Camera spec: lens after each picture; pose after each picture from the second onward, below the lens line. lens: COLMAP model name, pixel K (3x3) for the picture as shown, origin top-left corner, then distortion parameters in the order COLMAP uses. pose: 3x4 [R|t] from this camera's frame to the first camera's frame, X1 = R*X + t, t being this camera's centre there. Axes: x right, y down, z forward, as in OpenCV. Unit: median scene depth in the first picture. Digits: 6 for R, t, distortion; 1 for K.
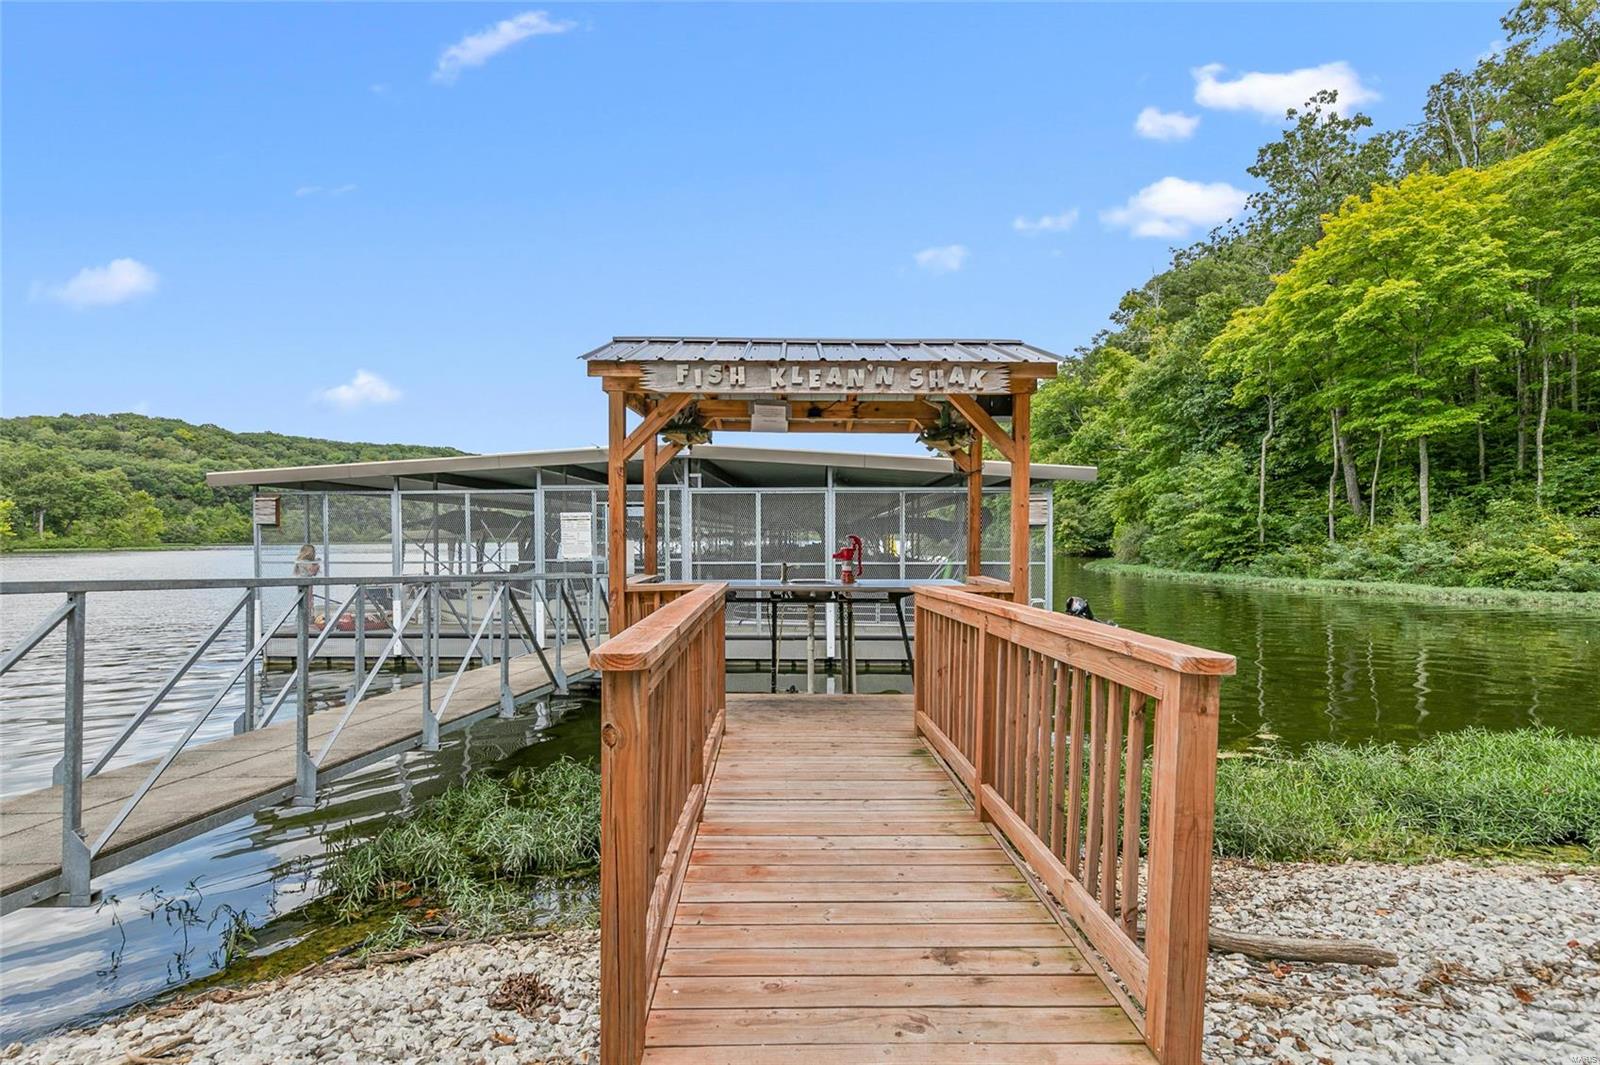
lens RADIAL K [[752.5, 0, 807.9], [0, 752.5, 532.9], [0, 0, 1]] dist [0.004704, 0.001632]
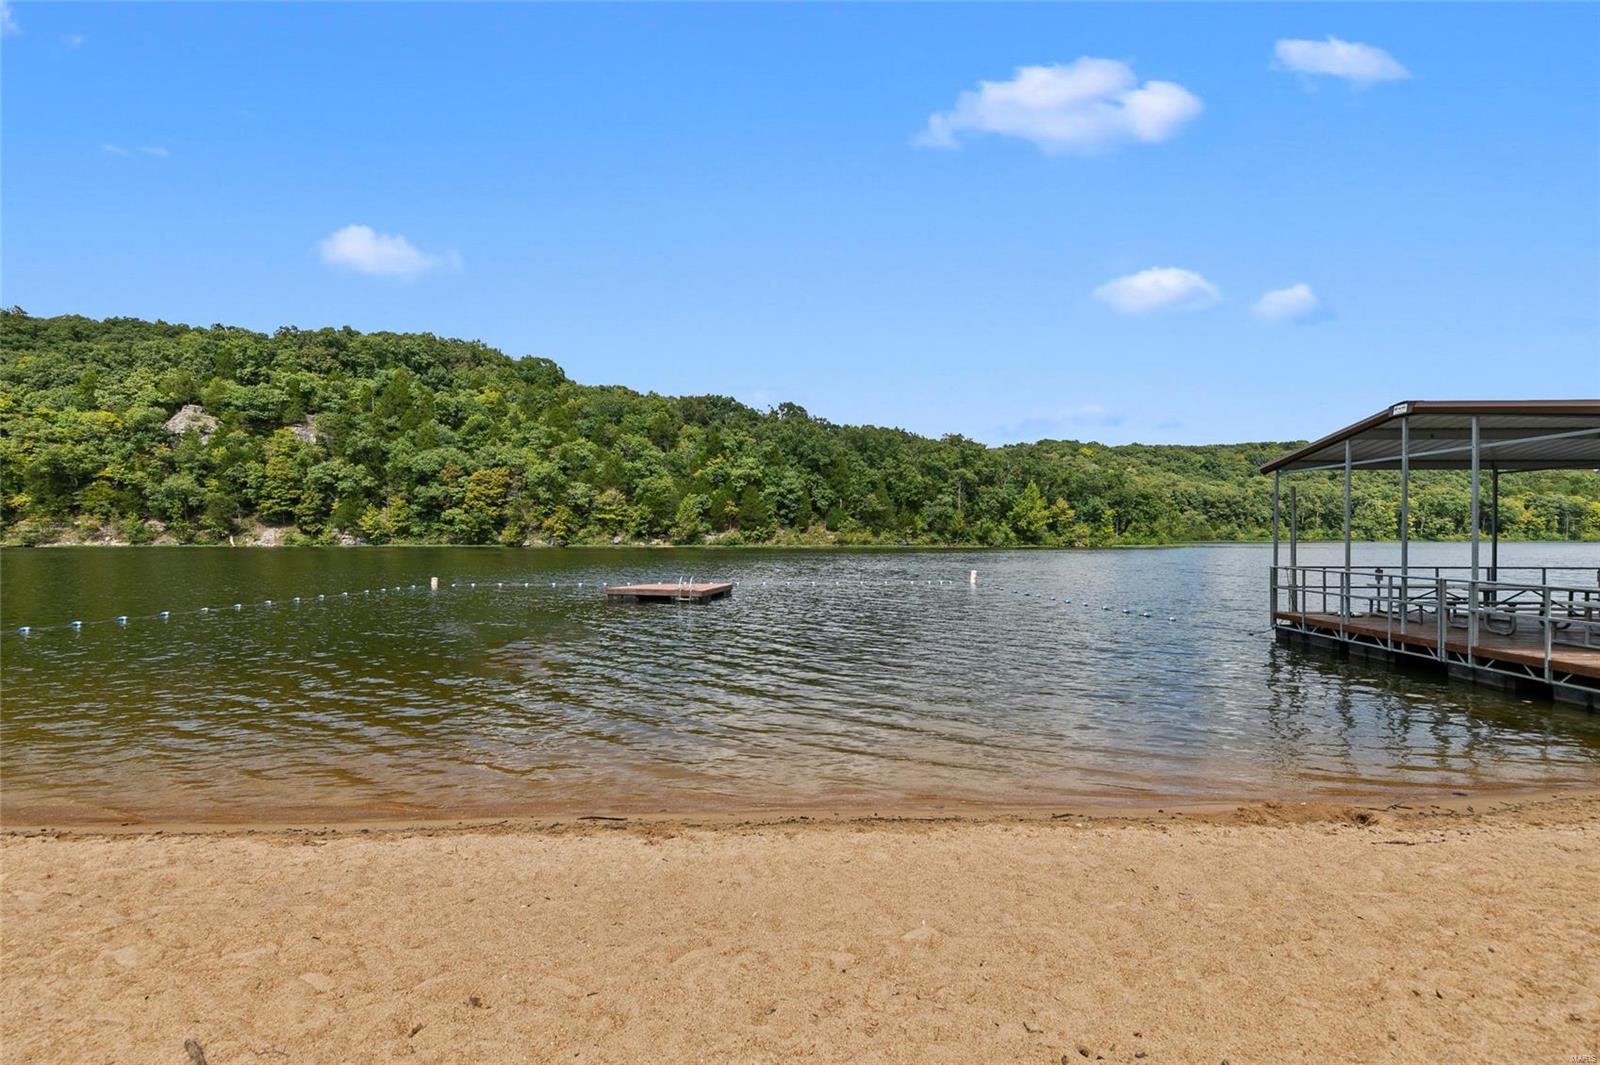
lens RADIAL K [[752.5, 0, 805.7], [0, 752.5, 532.7], [0, 0, 1]] dist [0.004704, 0.001632]
pose [[0.582619, -0.001192, -0.812744, -1.261538], [0.003768, 0.999992, 0.001235, -0.012536], [0.812736, -0.003782, 0.582619, -1.328532]]
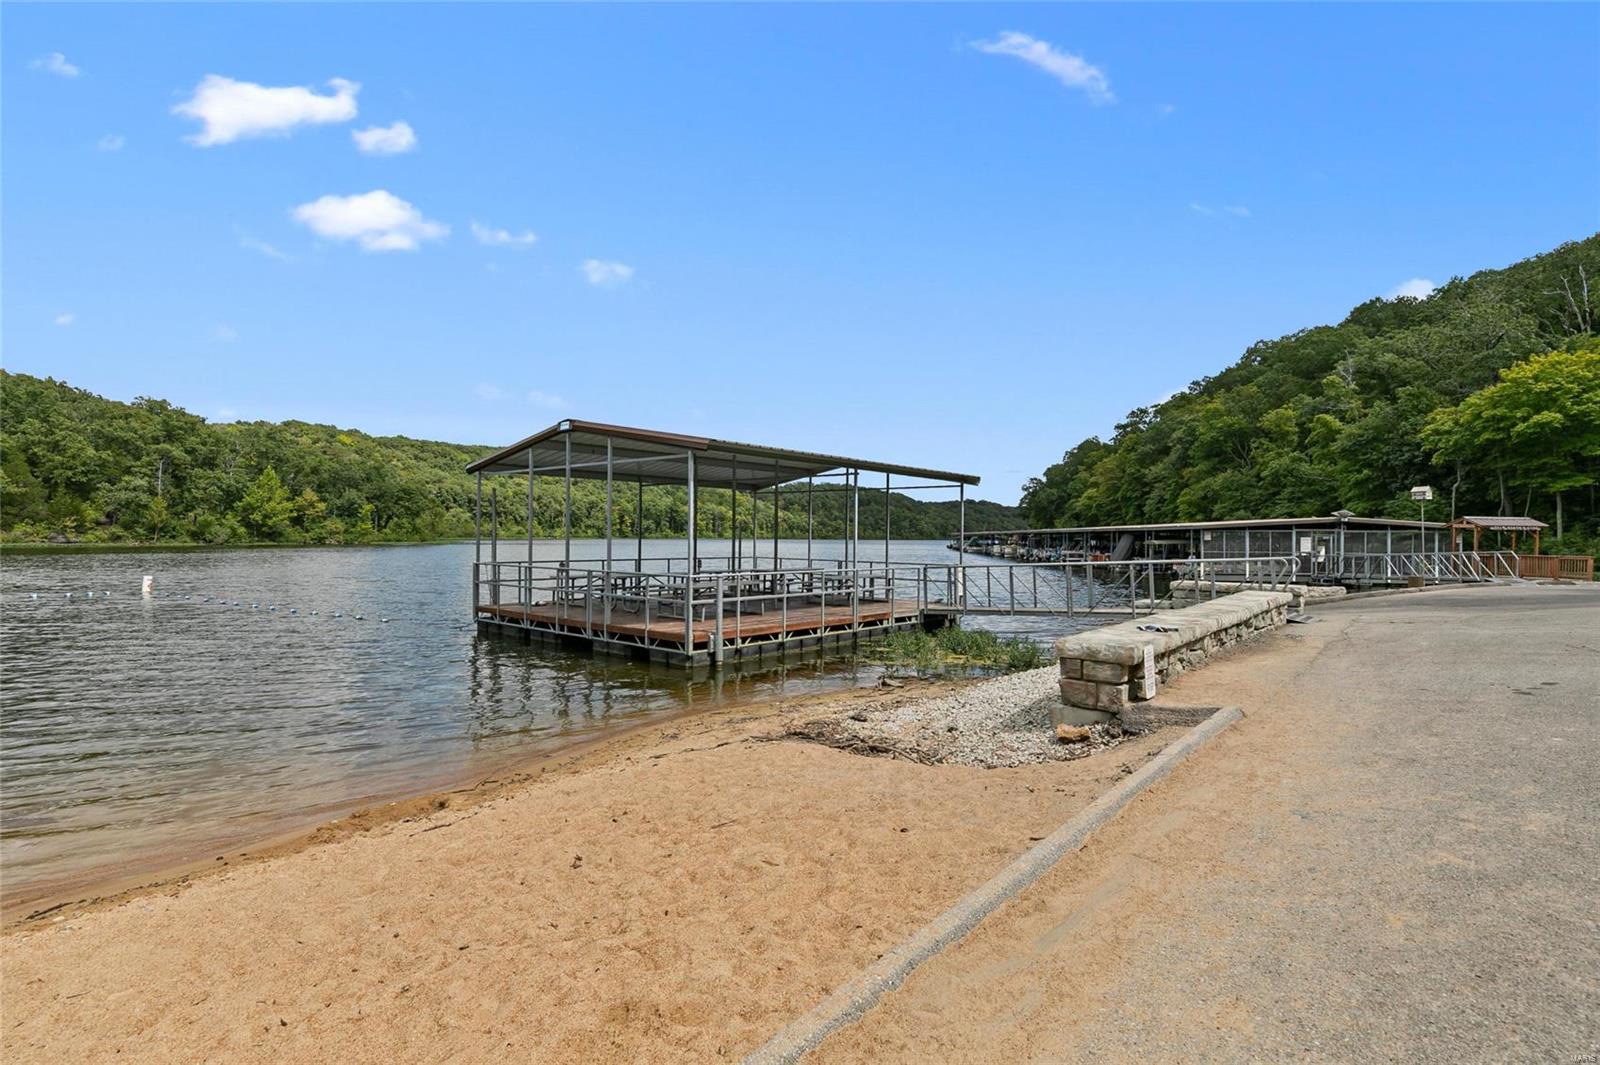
lens RADIAL K [[752.5, 0, 801.0], [0, 752.5, 534.9], [0, 0, 1]] dist [0.004704, 0.001632]
pose [[0.997493, 0.009029, -0.070180, -0.905023], [-0.008615, 0.999944, 0.006194, -0.015527], [0.070232, -0.005573, 0.997515, -0.977093]]
